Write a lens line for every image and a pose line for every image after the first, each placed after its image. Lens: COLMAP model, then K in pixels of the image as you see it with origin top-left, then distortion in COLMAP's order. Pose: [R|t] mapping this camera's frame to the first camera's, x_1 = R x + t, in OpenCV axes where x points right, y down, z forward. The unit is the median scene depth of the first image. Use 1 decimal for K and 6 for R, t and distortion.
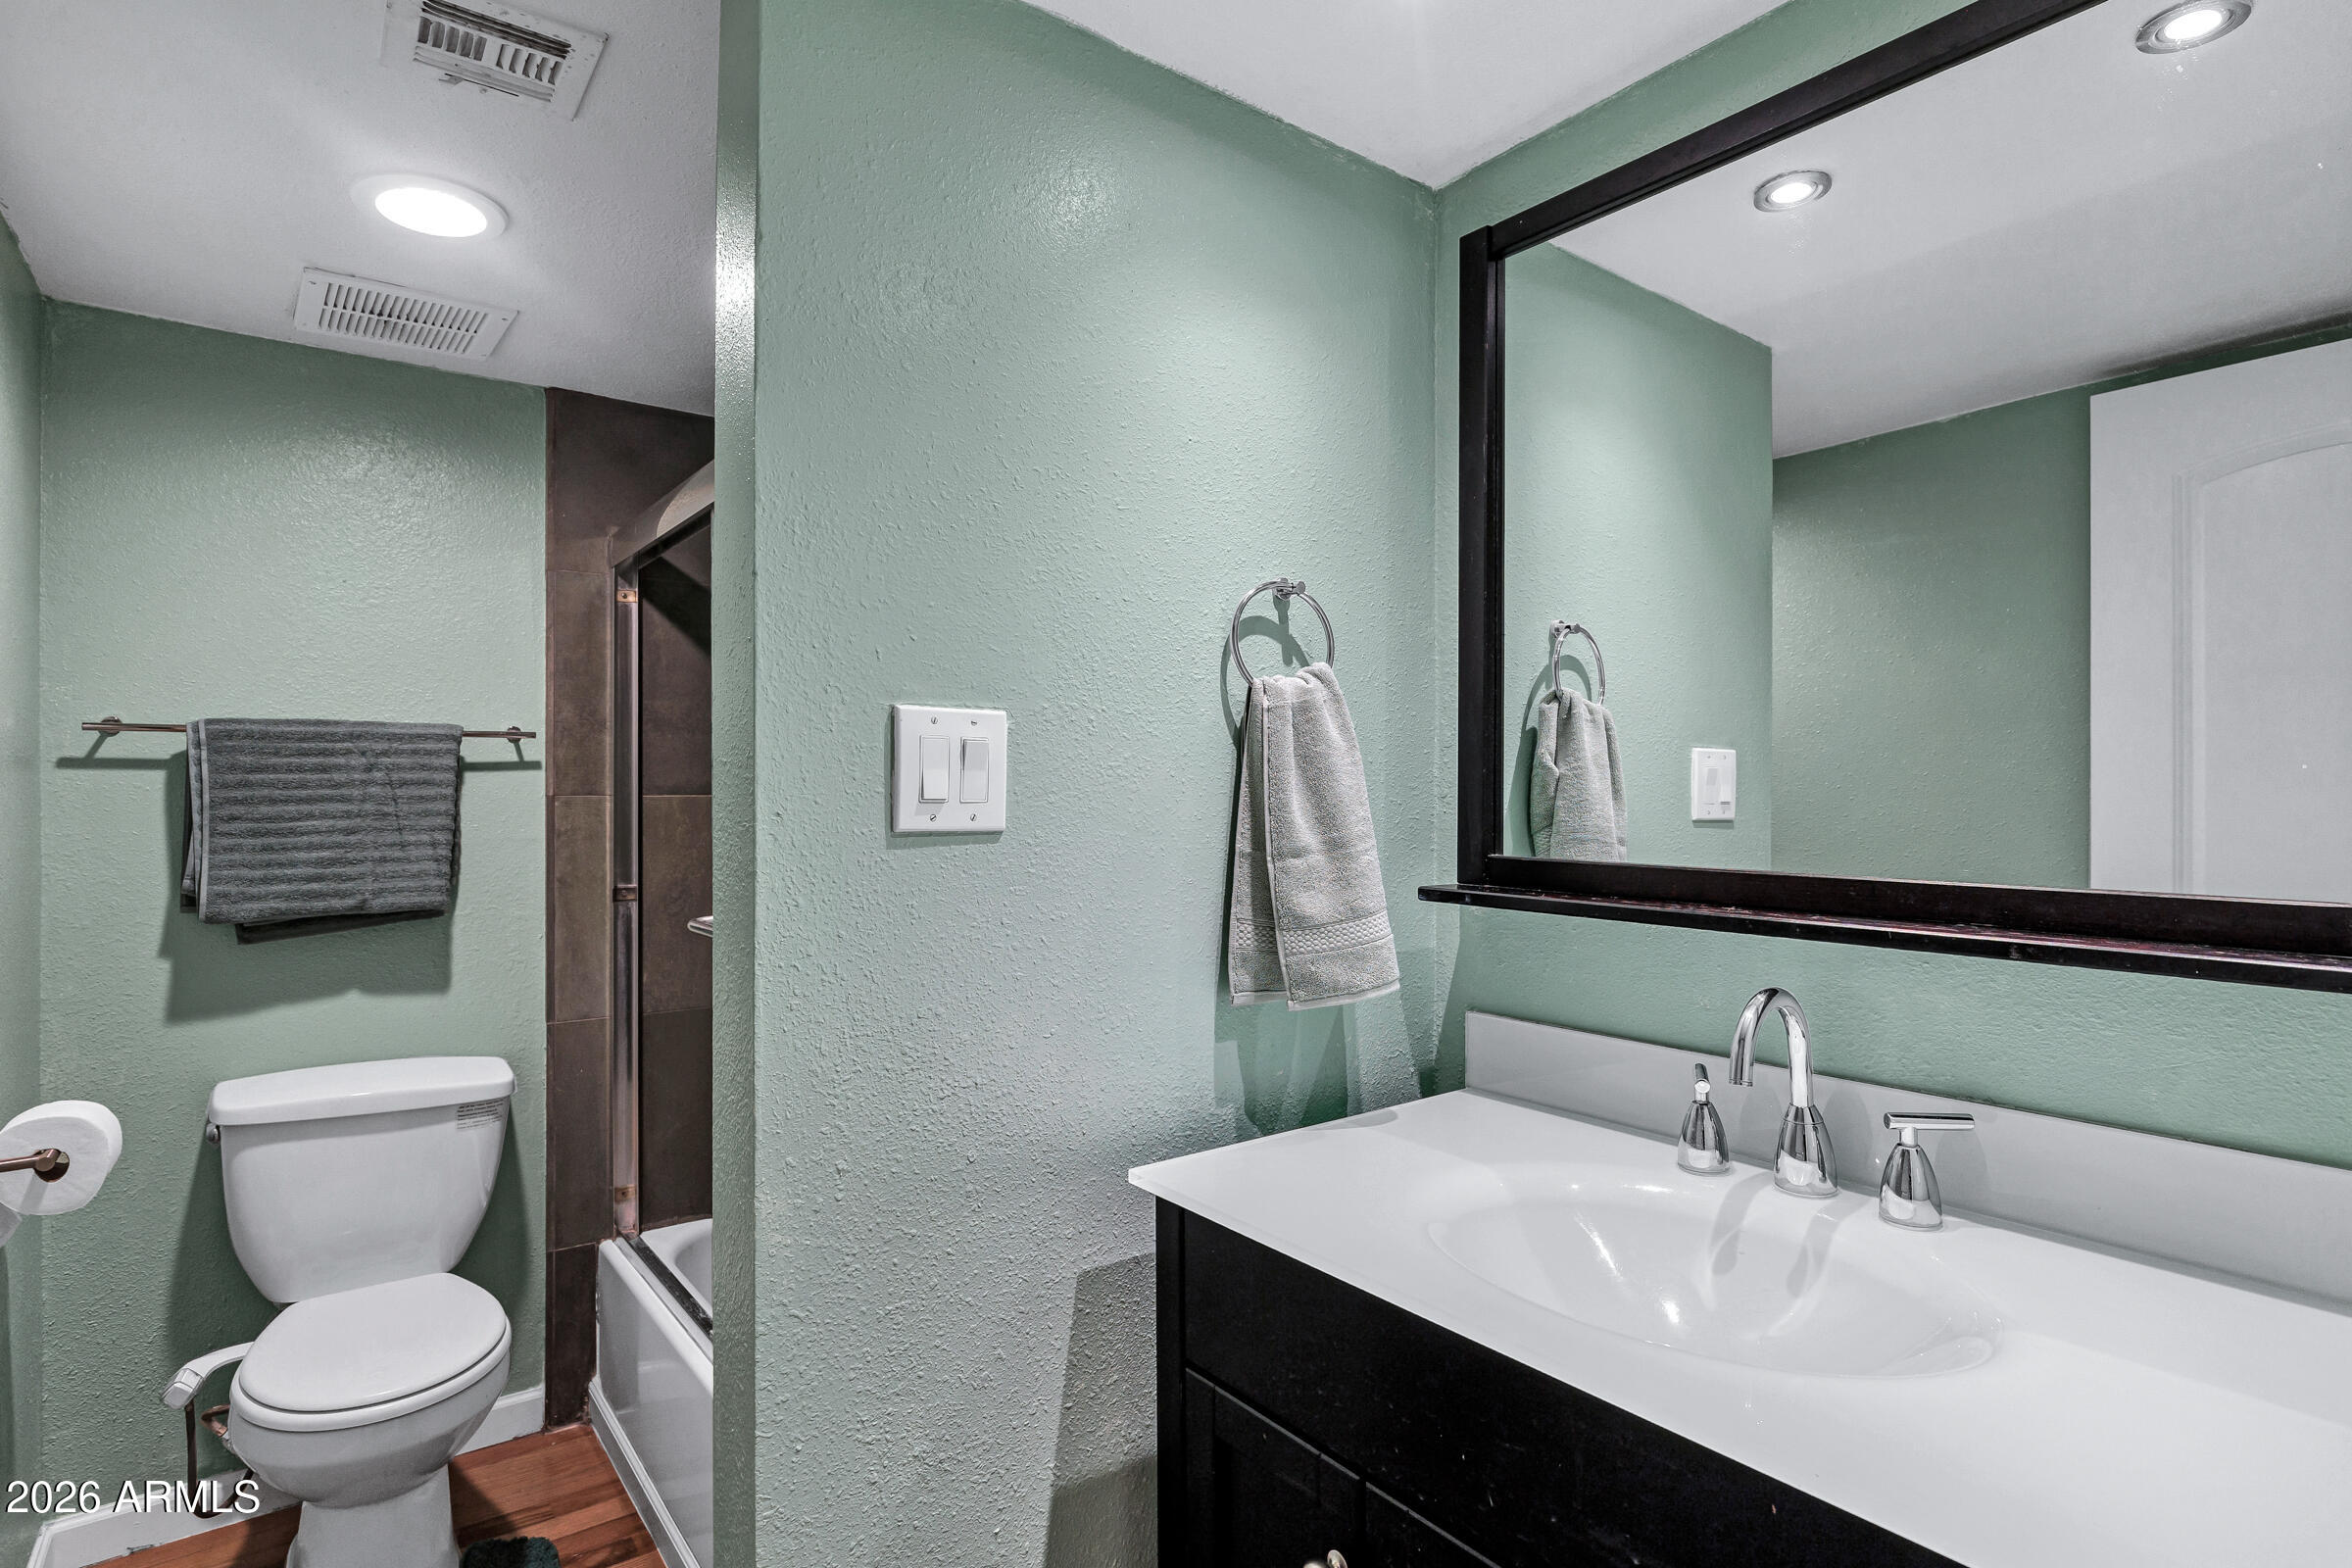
lens RADIAL K [[1214.1, 0, 1179.2], [0, 1214.1, 788.8], [0, 0, 1]] dist [-0.007255, -0.003596]
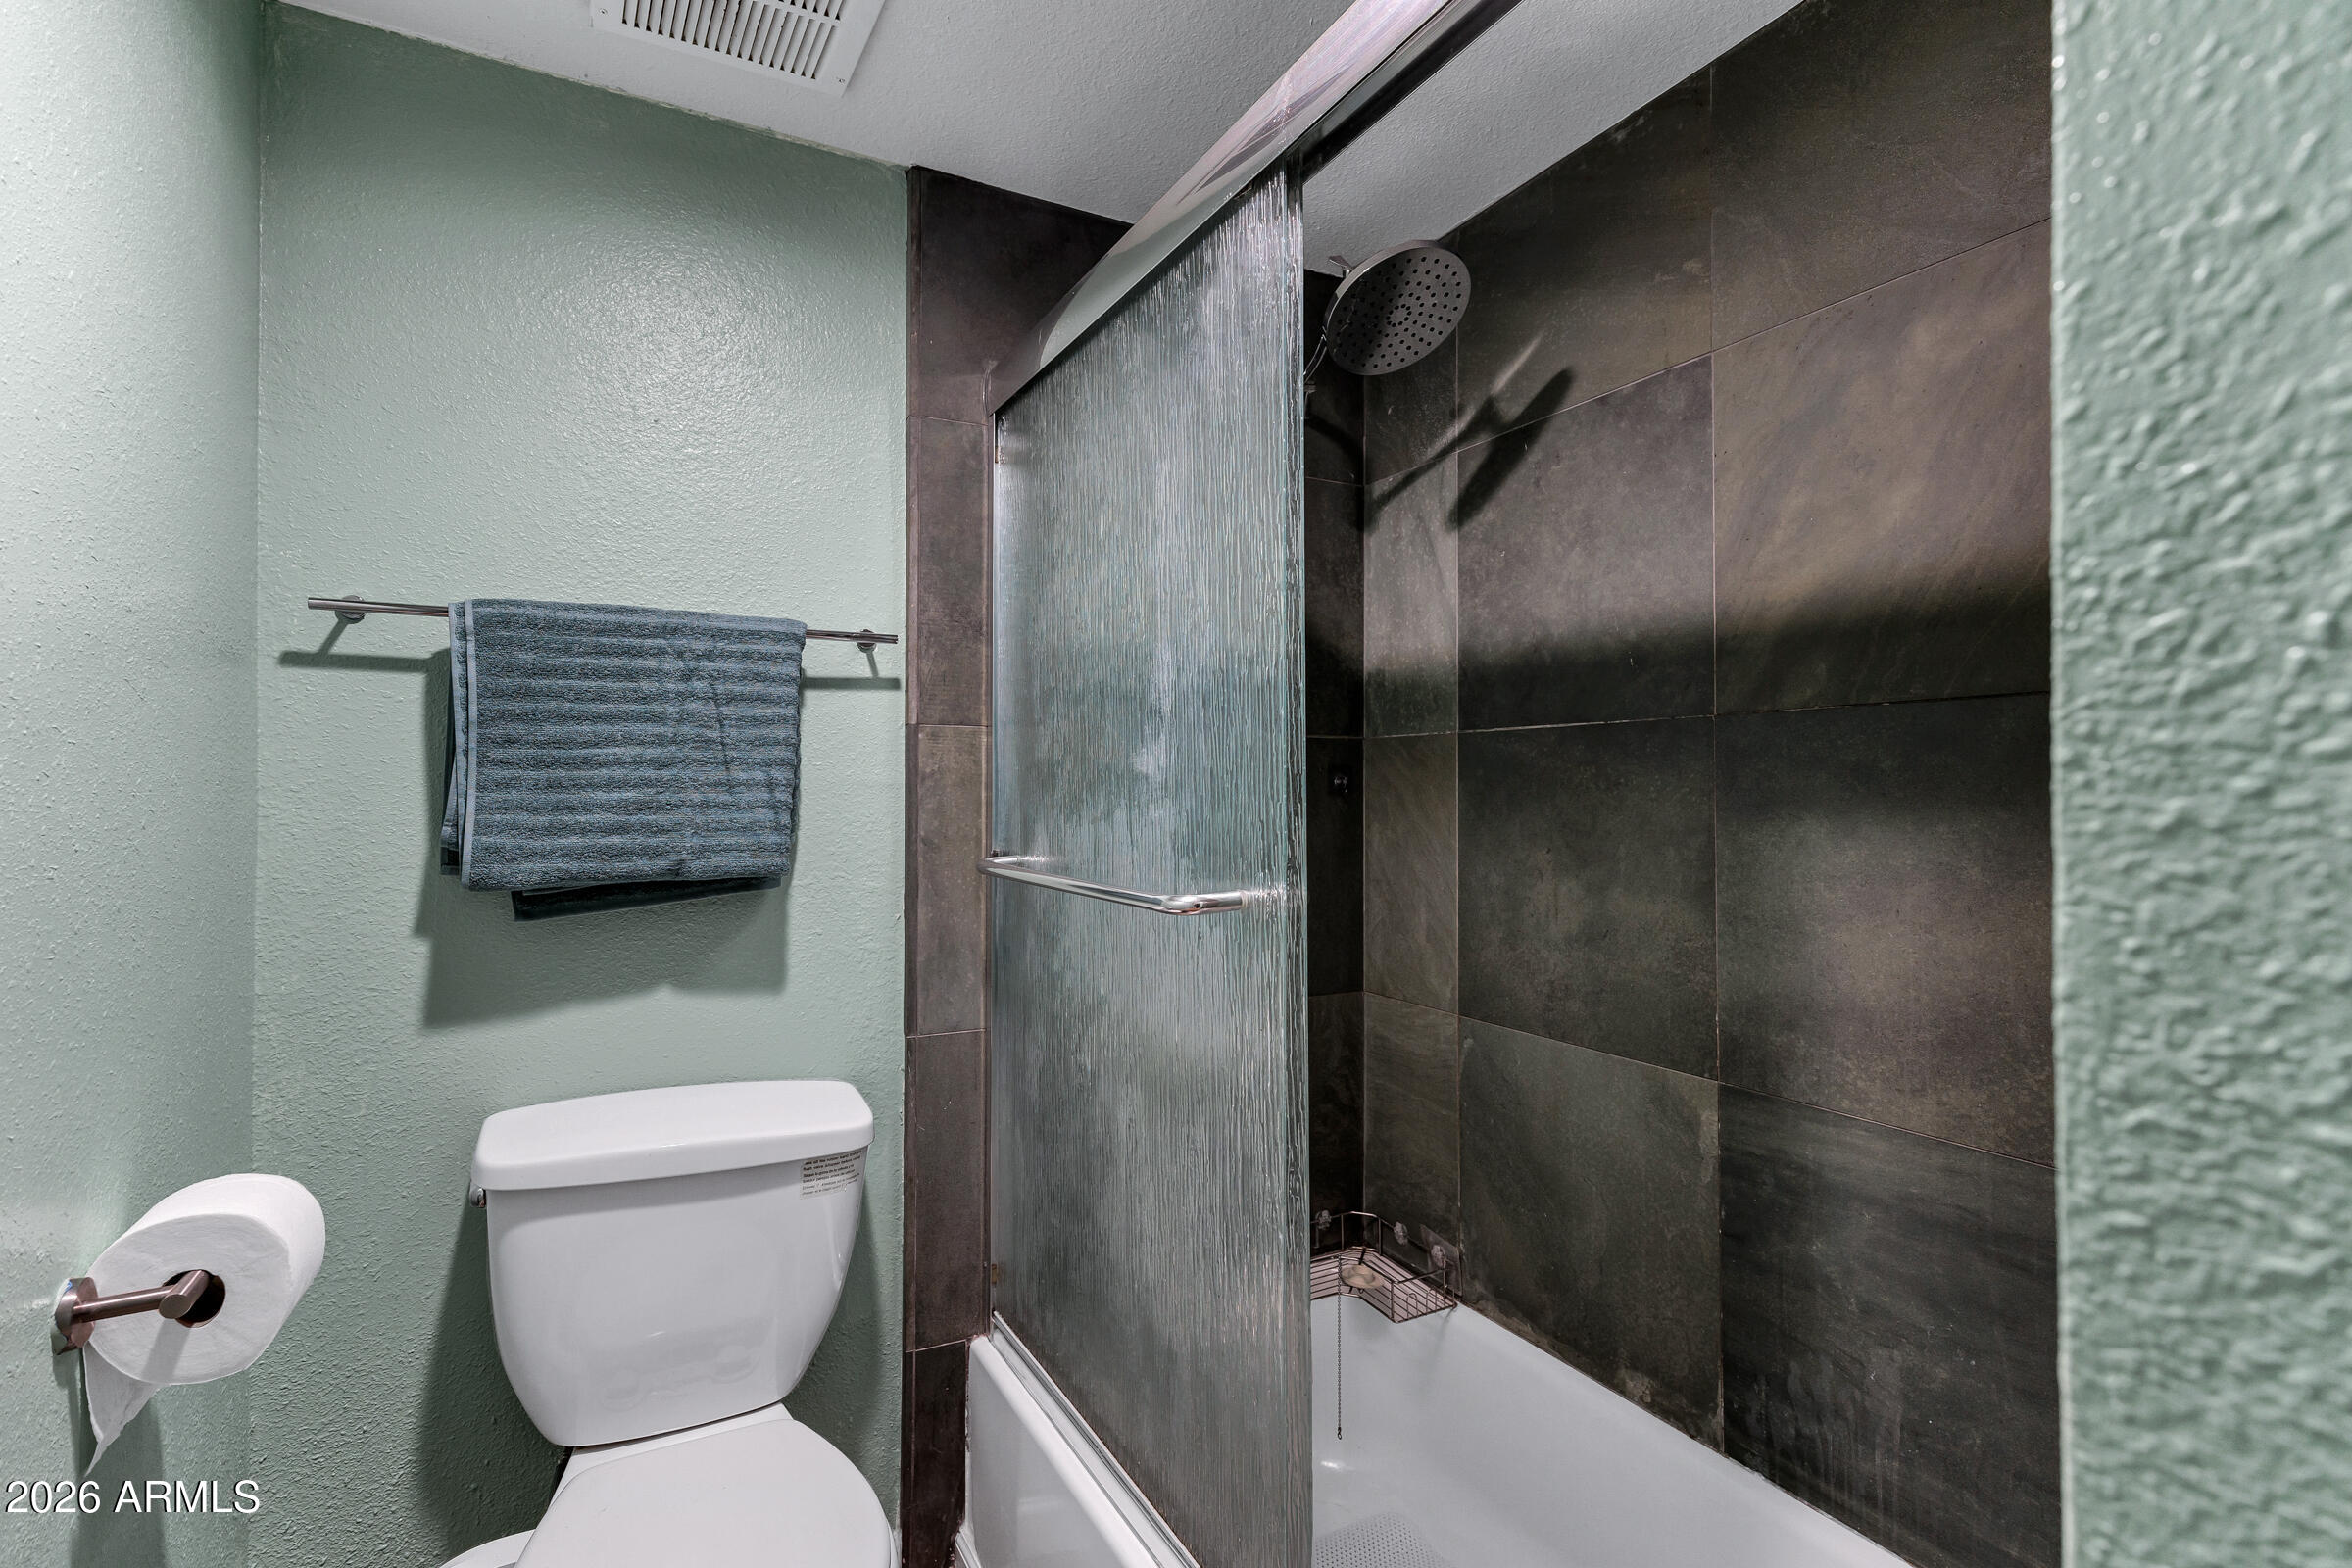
lens RADIAL K [[1121.0, 0, 1174.6], [0, 1121.0, 783.7], [0, 0, 1]] dist [-0.002356, 0.000313]
pose [[0.987819, 0.005314, -0.155516, -0.289126], [-0.005421, 0.999985, -0.000262, 0.045520], [0.155512, 0.001102, 0.987833, 0.401043]]
